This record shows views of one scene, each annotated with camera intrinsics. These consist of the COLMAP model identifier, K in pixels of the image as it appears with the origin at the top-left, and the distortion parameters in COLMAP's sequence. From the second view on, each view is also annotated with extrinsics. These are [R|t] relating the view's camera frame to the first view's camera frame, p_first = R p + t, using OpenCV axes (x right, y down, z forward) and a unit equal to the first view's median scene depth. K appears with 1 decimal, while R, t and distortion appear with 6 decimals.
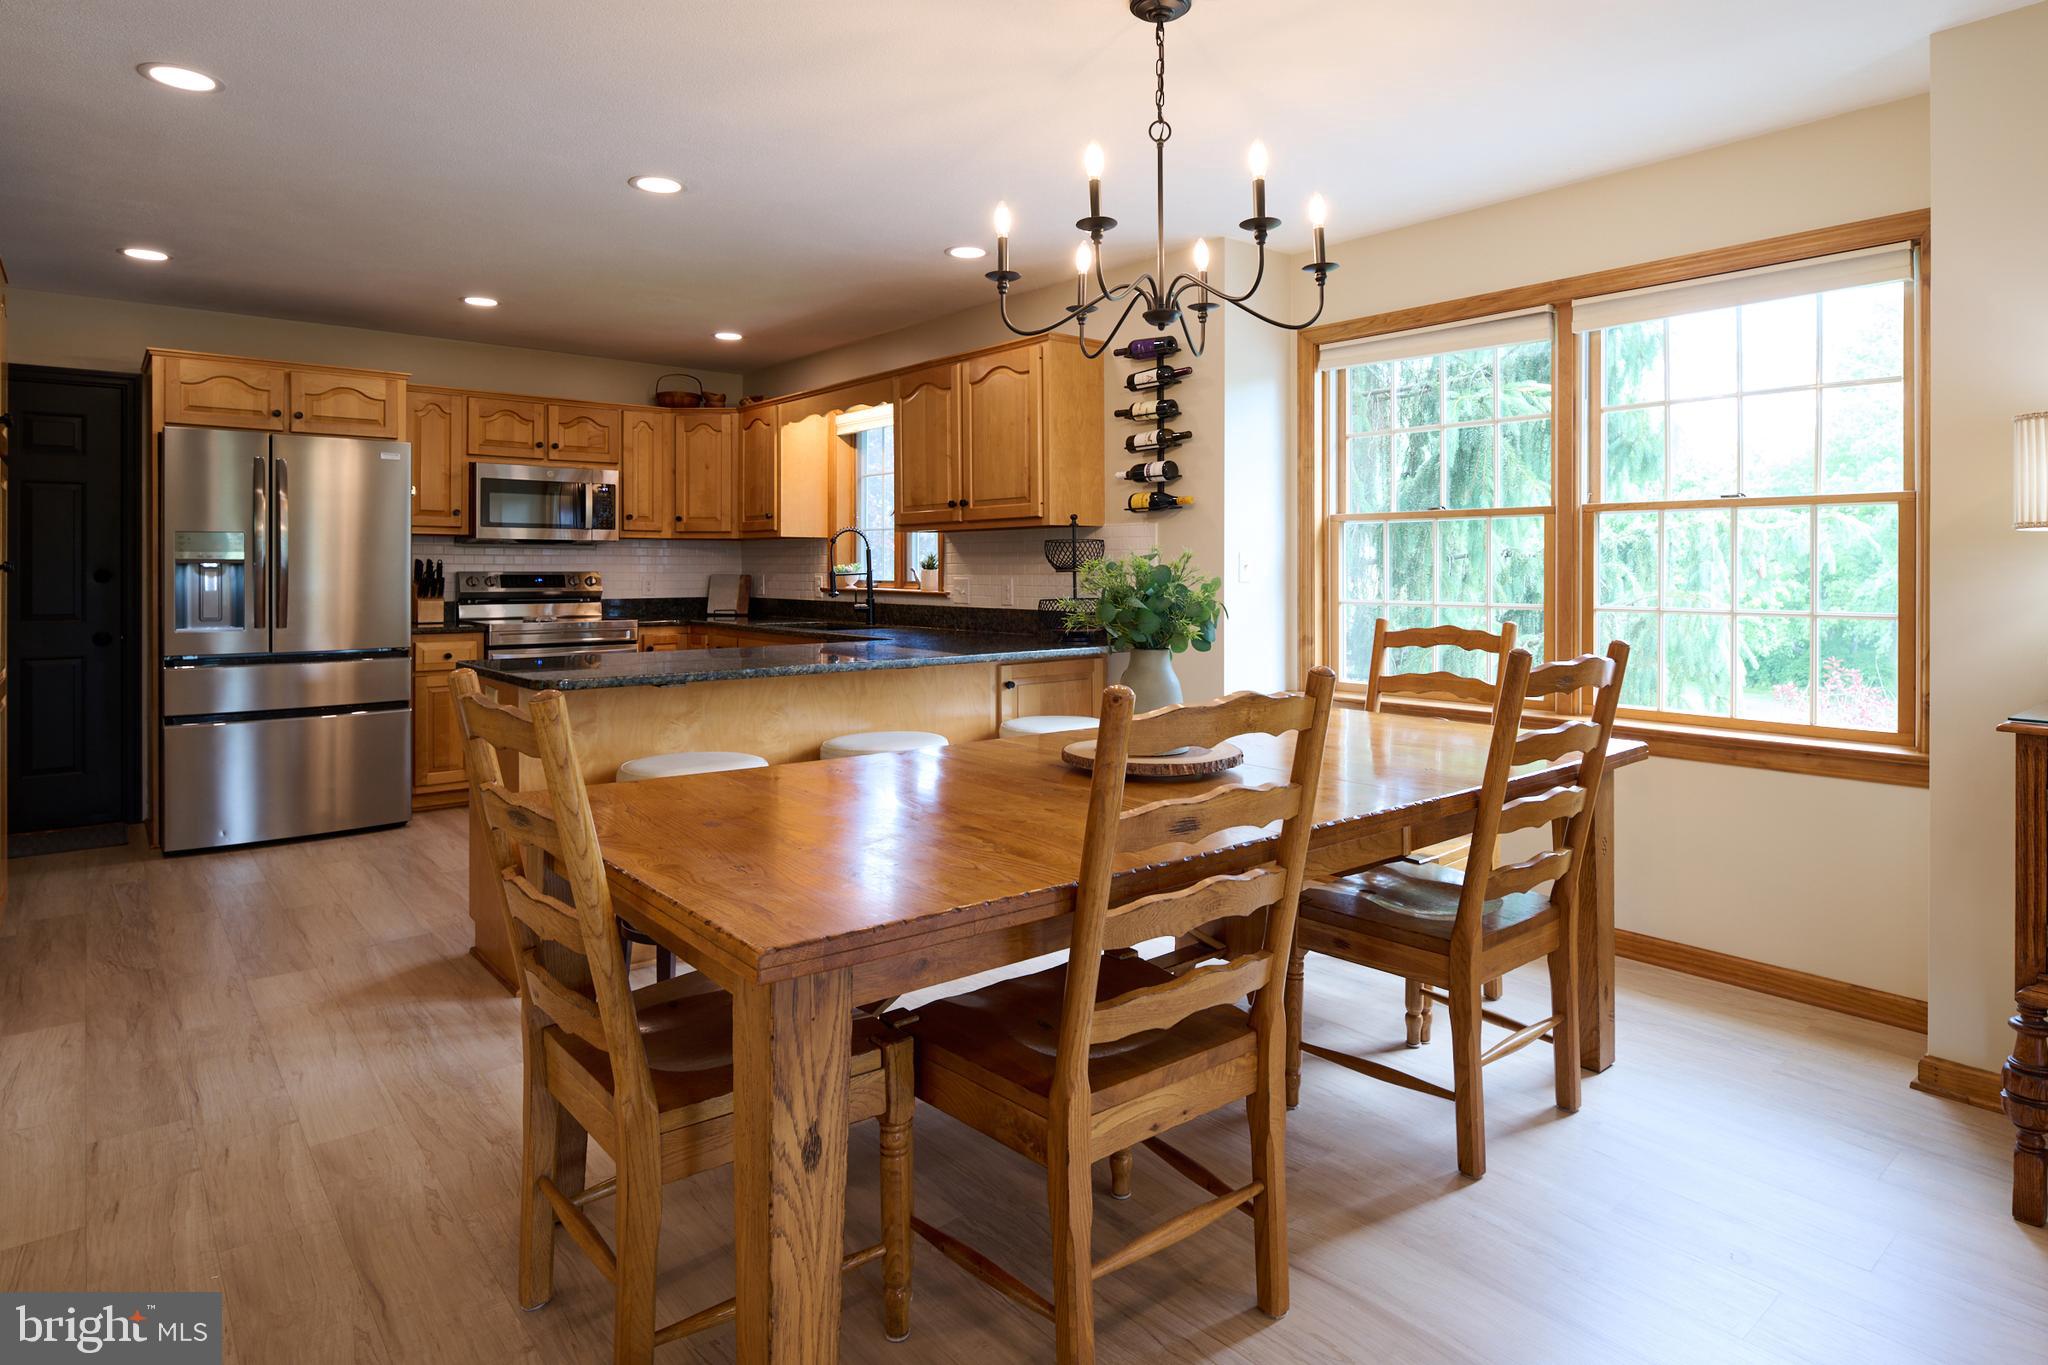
lens RADIAL K [[1133.6, 0, 1022.6], [0, 1133.6, 678.6], [0, 0, 1]] dist [-0.005229, -0.001986]
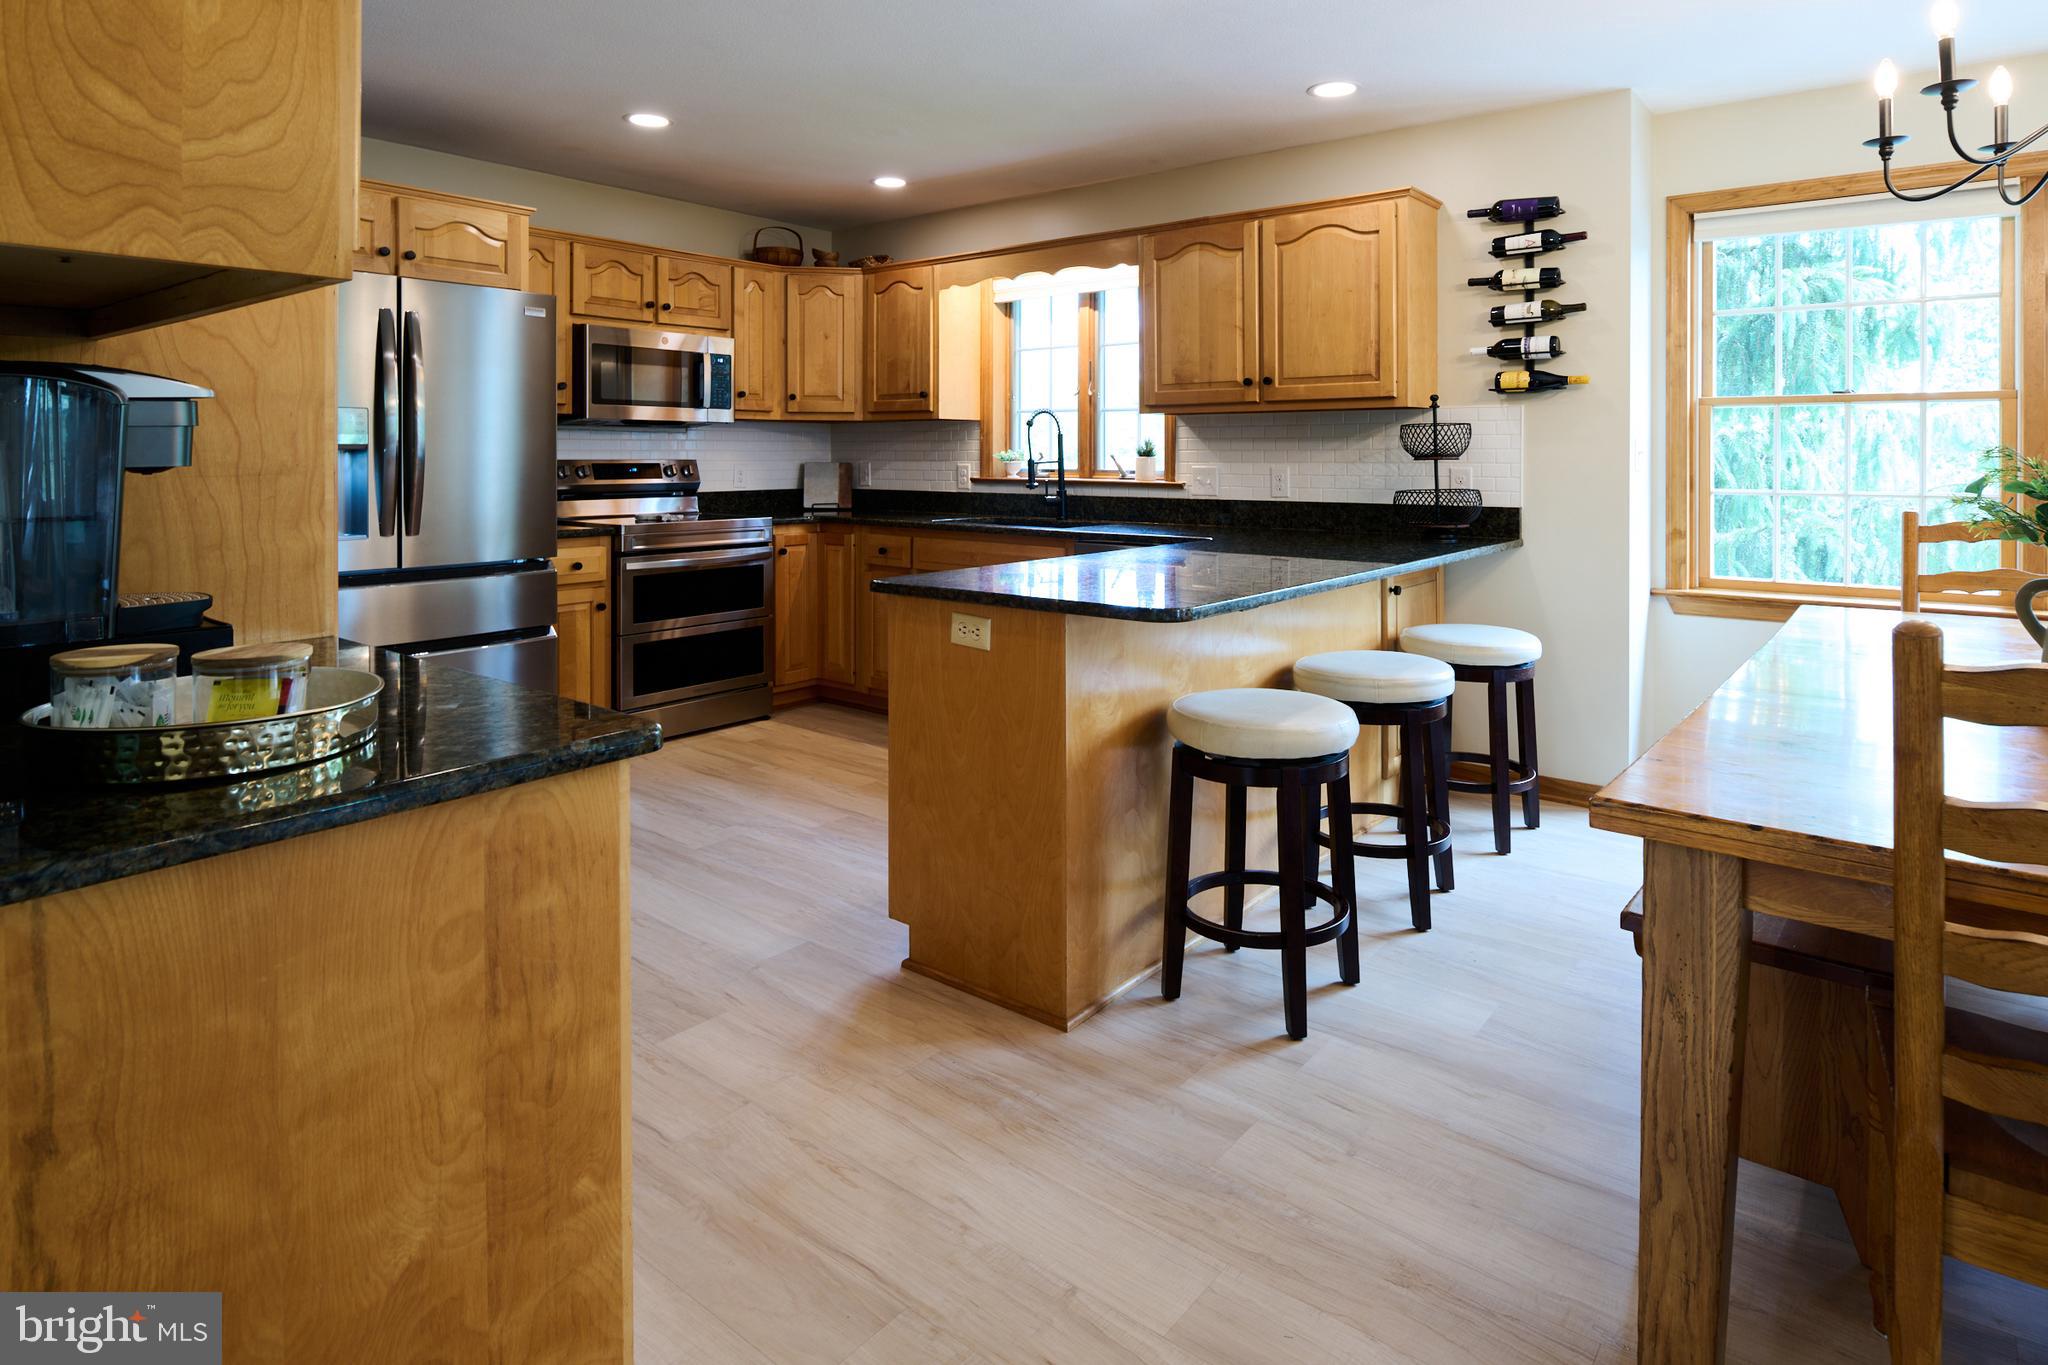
lens RADIAL K [[1133.6, 0, 1040.3], [0, 1133.6, 568.3], [0, 0, 1]] dist [-0.005229, -0.001986]
pose [[0.979936, -0.021008, 0.198201, -0.351485], [0.020157, 0.999777, 0.006314, -0.017128], [-0.198289, -0.002193, 0.980141, 0.156785]]
